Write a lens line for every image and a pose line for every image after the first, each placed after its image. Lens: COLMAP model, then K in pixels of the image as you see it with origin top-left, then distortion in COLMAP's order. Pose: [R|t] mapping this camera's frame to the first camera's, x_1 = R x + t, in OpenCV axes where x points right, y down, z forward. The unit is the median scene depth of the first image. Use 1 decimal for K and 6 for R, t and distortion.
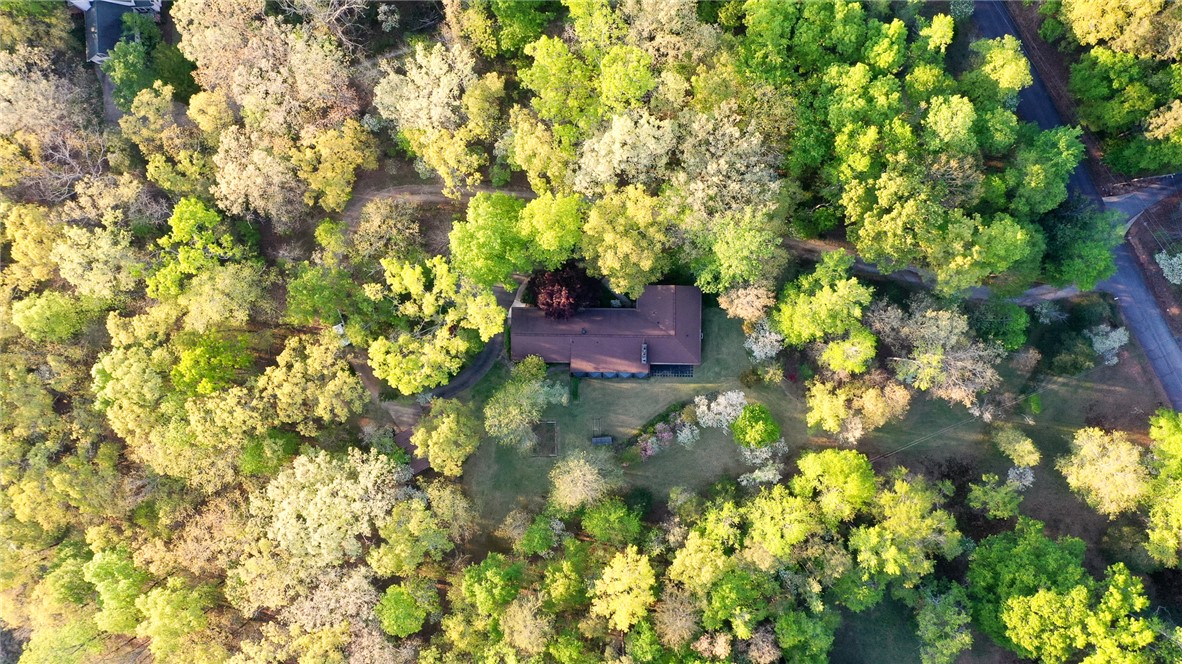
lens RADIAL K [[976.6, 0, 592.9], [0, 976.6, 329.6], [0, 0, 1]] dist [0.002610, 0.014789]
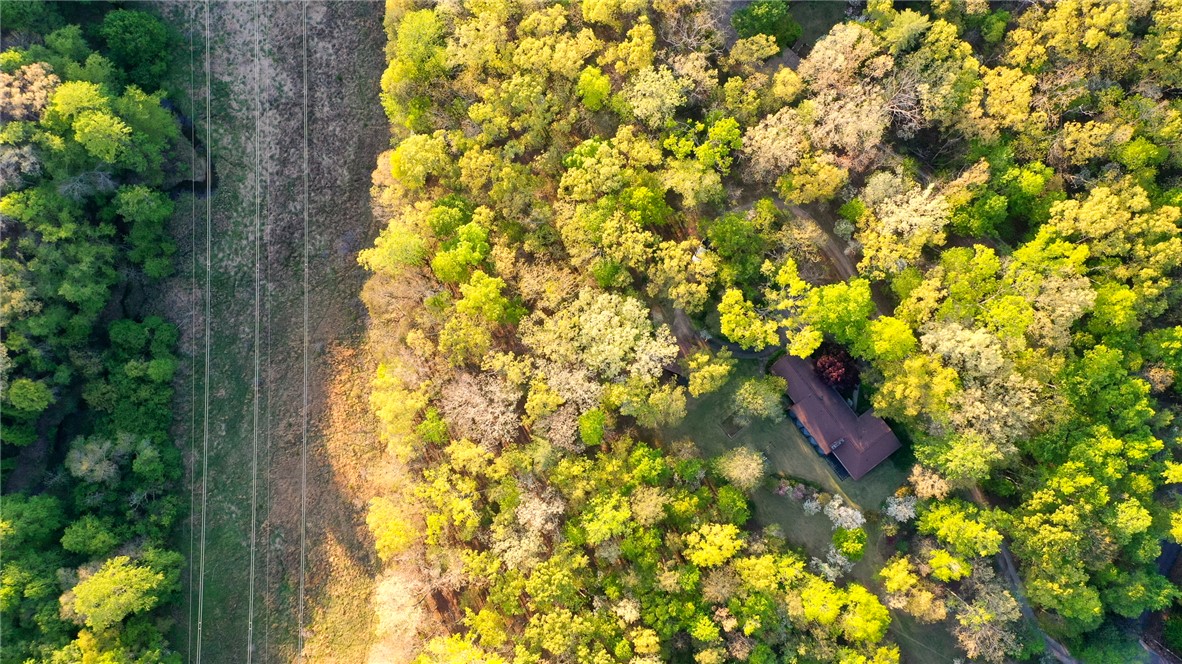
lens RADIAL K [[976.6, 0, 587.7], [0, 976.6, 332.0], [0, 0, 1]] dist [0.002610, 0.014789]
pose [[0.625435, 0.780275, -0.001561, -0.307593], [-0.780062, 0.625308, 0.022205, 0.182874], [0.018302, -0.012670, 0.999752, -0.381188]]
